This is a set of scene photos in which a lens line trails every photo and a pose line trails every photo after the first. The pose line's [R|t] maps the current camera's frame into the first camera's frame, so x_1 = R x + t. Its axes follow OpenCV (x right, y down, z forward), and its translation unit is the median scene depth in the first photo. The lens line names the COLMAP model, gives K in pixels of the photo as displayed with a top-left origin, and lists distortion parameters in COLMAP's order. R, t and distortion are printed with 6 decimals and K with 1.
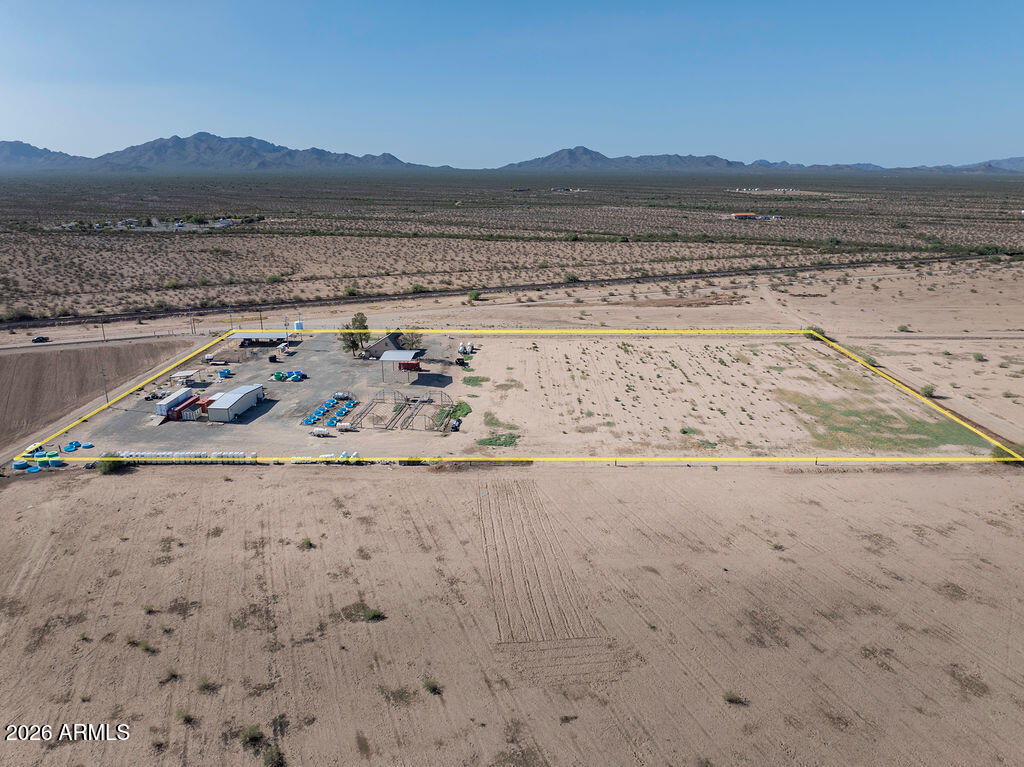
lens RADIAL K [[723.2, 0, 512.0], [0, 723.2, 383.5], [0, 0, 1]] dist [-0.047164, 0.019995]
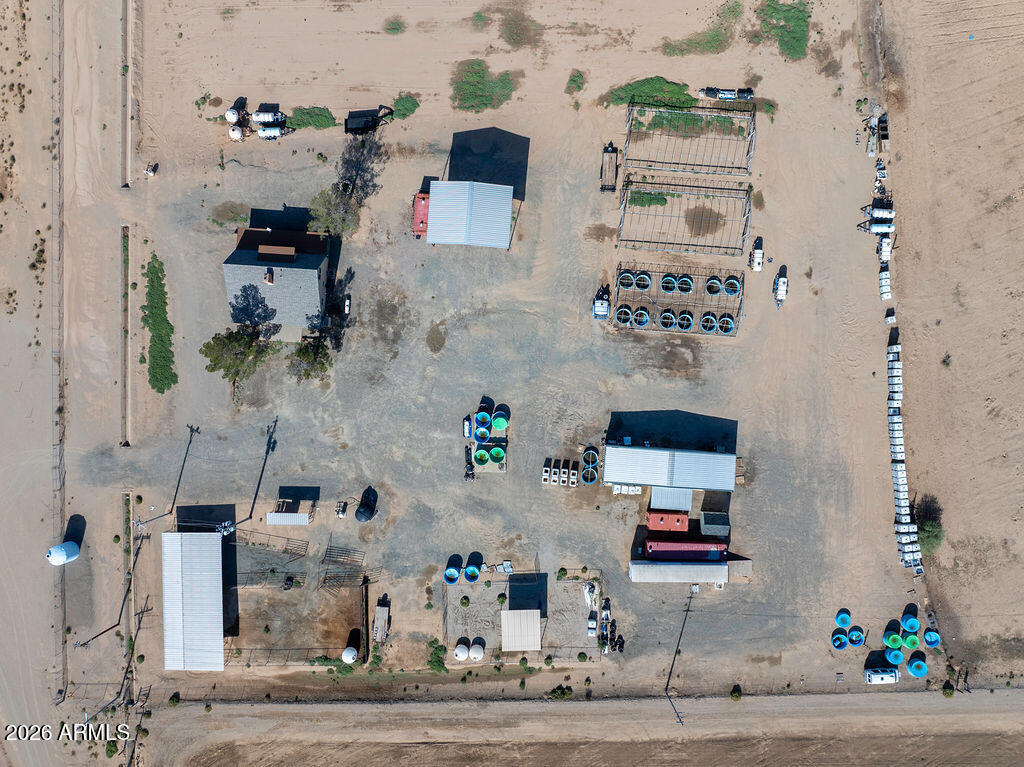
lens RADIAL K [[723.2, 0, 512.0], [0, 723.2, 383.5], [0, 0, 1]] dist [-0.047164, 0.019995]
pose [[-0.036338, -0.999100, 0.021894, -0.353155], [0.295776, 0.010174, 0.955203, -0.627808], [-0.954566, 0.041186, 0.295140, 1.032560]]
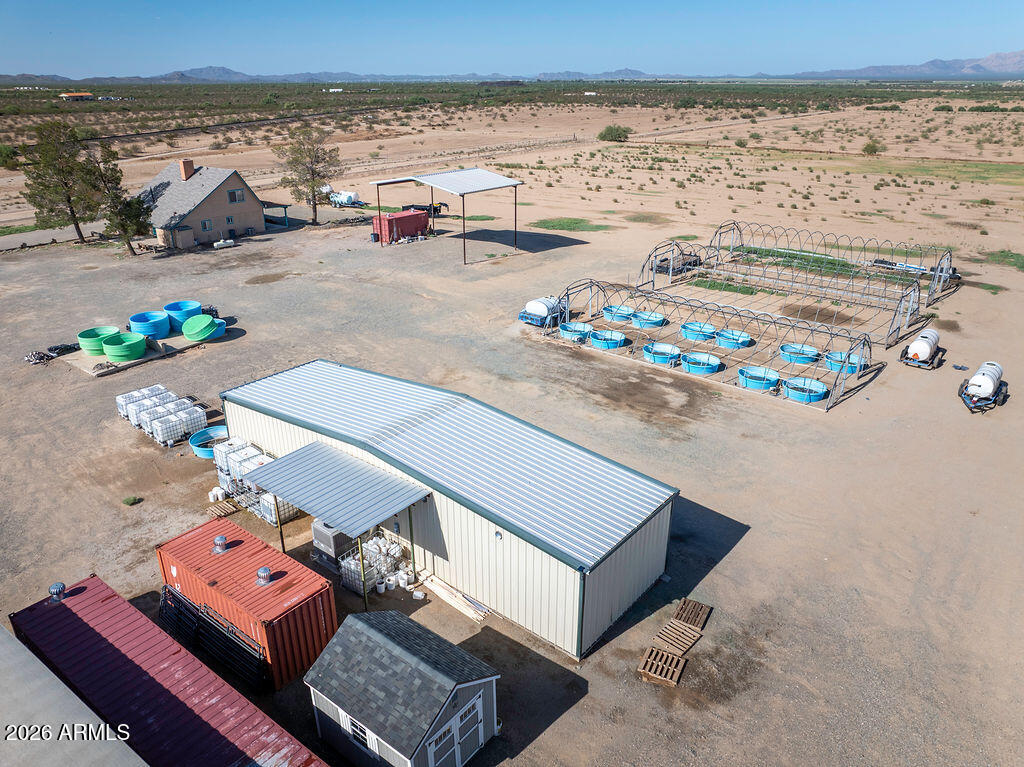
lens RADIAL K [[723.2, 0, 512.0], [0, 723.2, 383.5], [0, 0, 1]] dist [-0.047164, 0.019995]
pose [[0.546895, -0.321136, 0.773161, -0.530592], [0.236182, 0.945176, 0.225520, -0.024173], [-0.803196, 0.059271, 0.592759, 0.974292]]
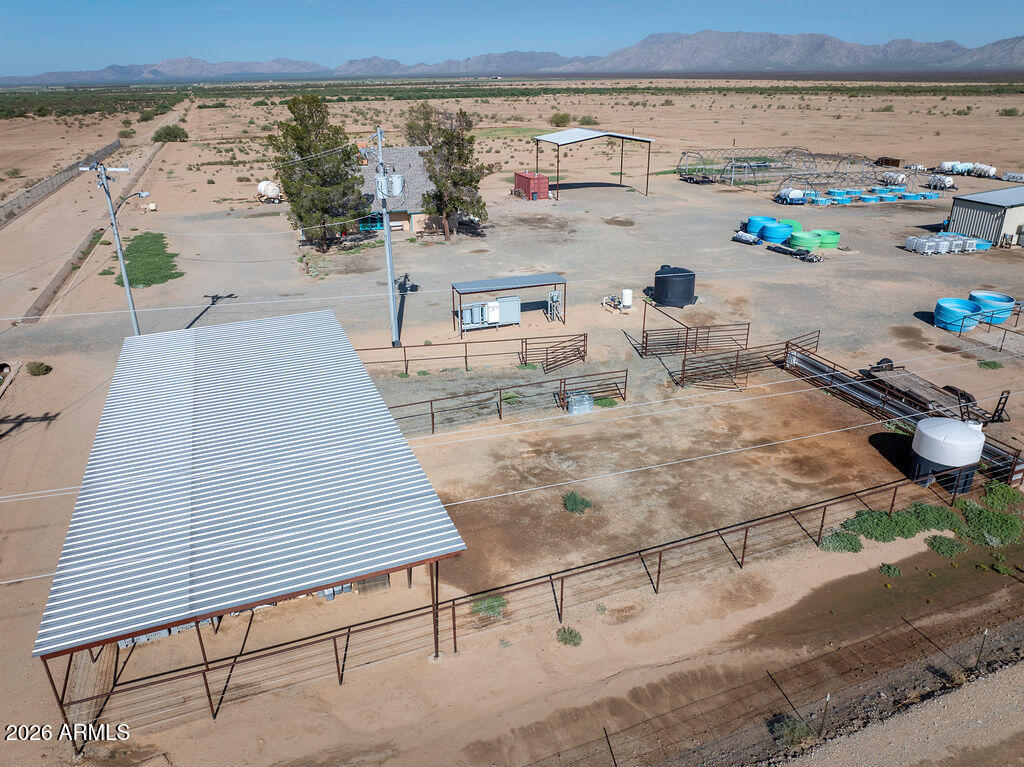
lens RADIAL K [[723.2, 0, 512.0], [0, 723.2, 383.5], [0, 0, 1]] dist [-0.047164, 0.019995]
pose [[-0.390000, -0.348916, 0.852149, -0.667329], [0.274983, 0.839070, 0.469411, -0.159060], [-0.878797, 0.417397, -0.231291, 1.485051]]
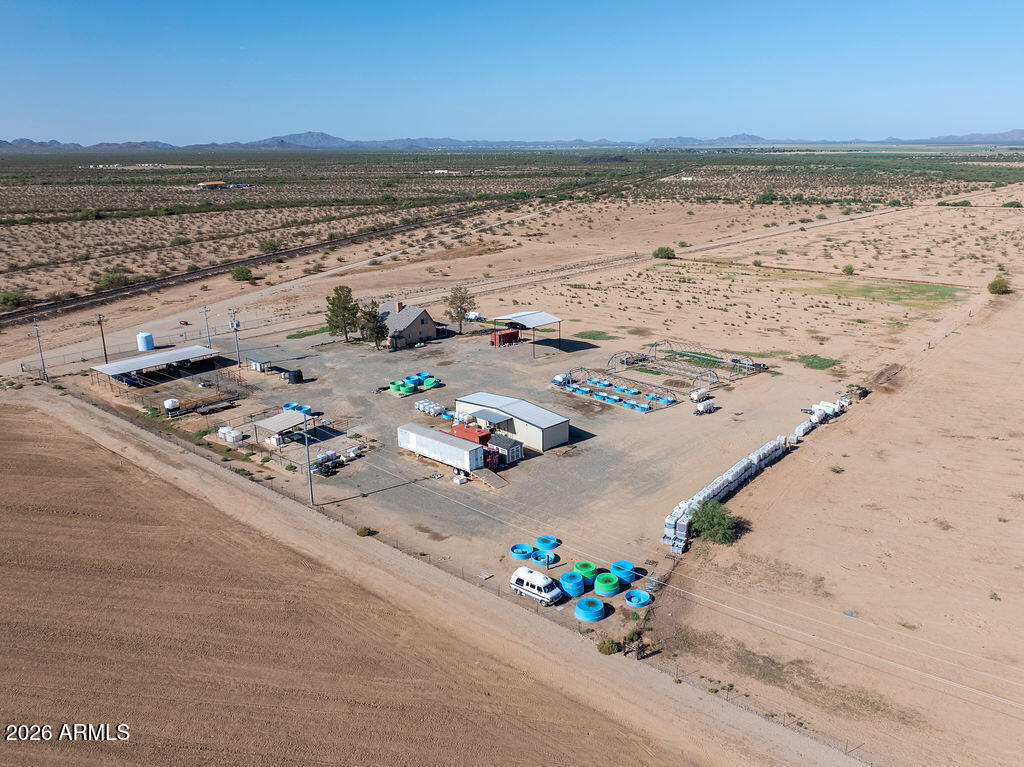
lens RADIAL K [[794.6, 0, 548.7], [0, 794.6, 383.4], [0, 0, 1]] dist [-0.032466, -0.001424]
pose [[0.618074, -0.224086, 0.753505, -0.920922], [0.225098, 0.968825, 0.103479, -0.067298], [-0.753203, 0.105655, 0.649248, 0.606674]]
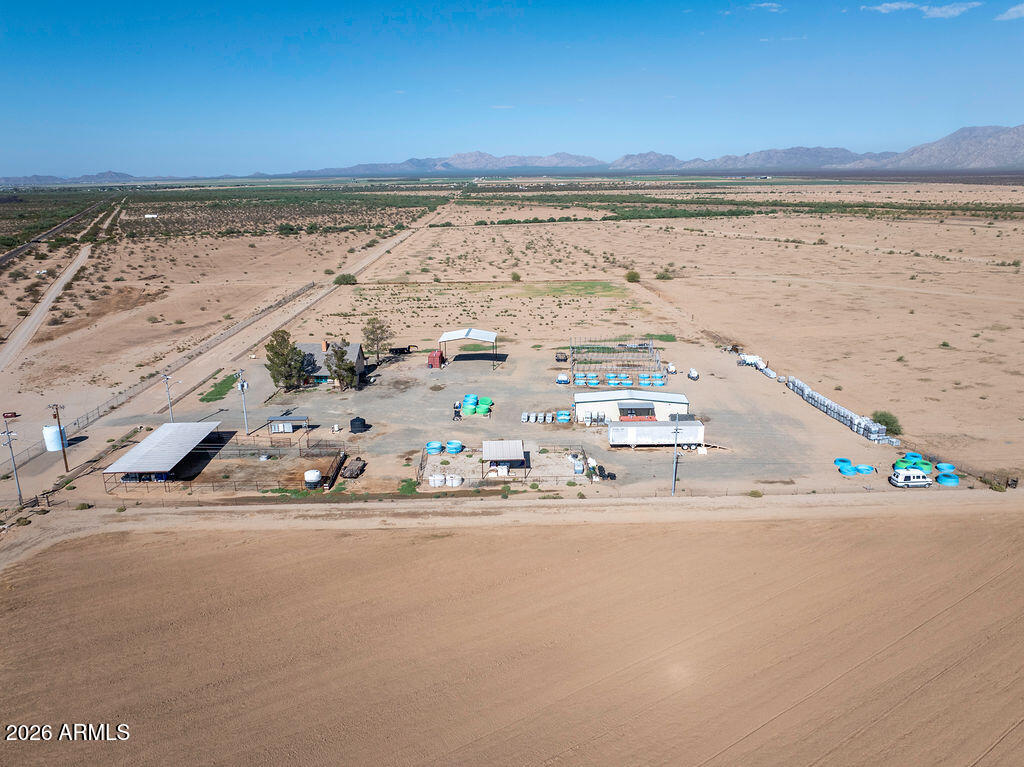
lens RADIAL K [[756.3, 0, 515.5], [0, 756.3, 390.1], [0, 0, 1]] dist [-0.040645, 0.011315]
pose [[-0.053787, -0.266366, 0.962370, -1.156833], [0.291887, 0.917477, 0.270254, -0.232581], [-0.954939, 0.295440, 0.028400, 1.178117]]
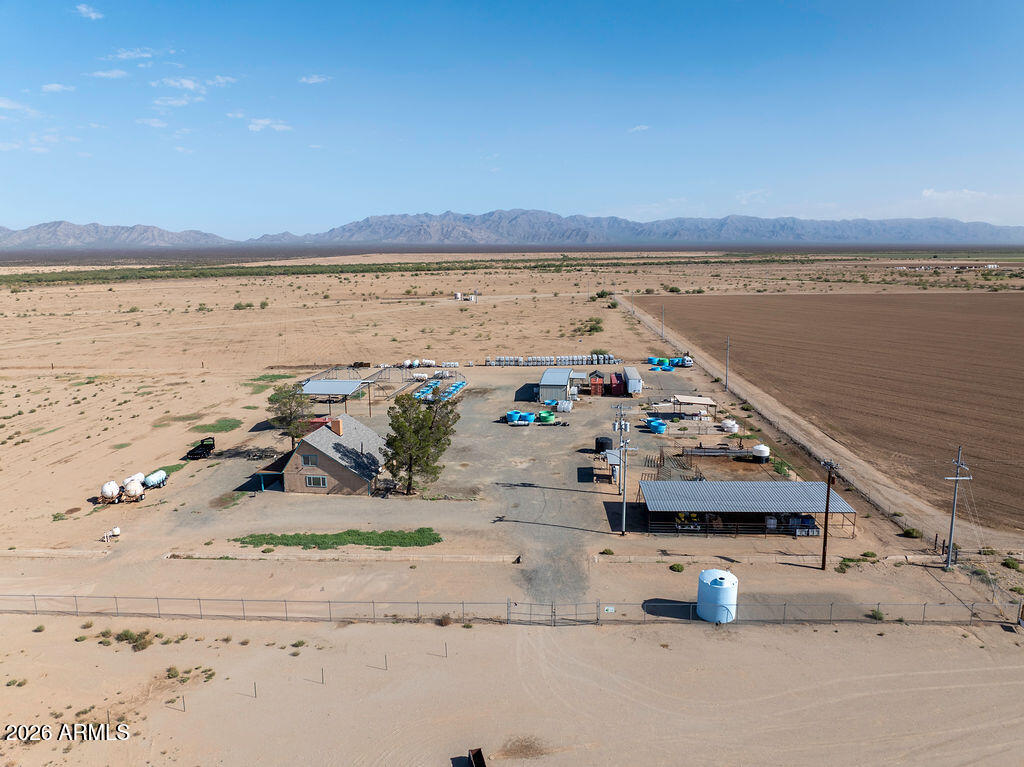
lens RADIAL K [[723.2, 0, 512.0], [0, 723.2, 383.5], [0, 0, 1]] dist [-0.047164, 0.019995]
pose [[-0.999302, 0.011724, 0.035460, -0.394672], [0.026612, 0.889681, 0.455807, -0.376397], [-0.026205, 0.456433, -0.889372, 1.879965]]
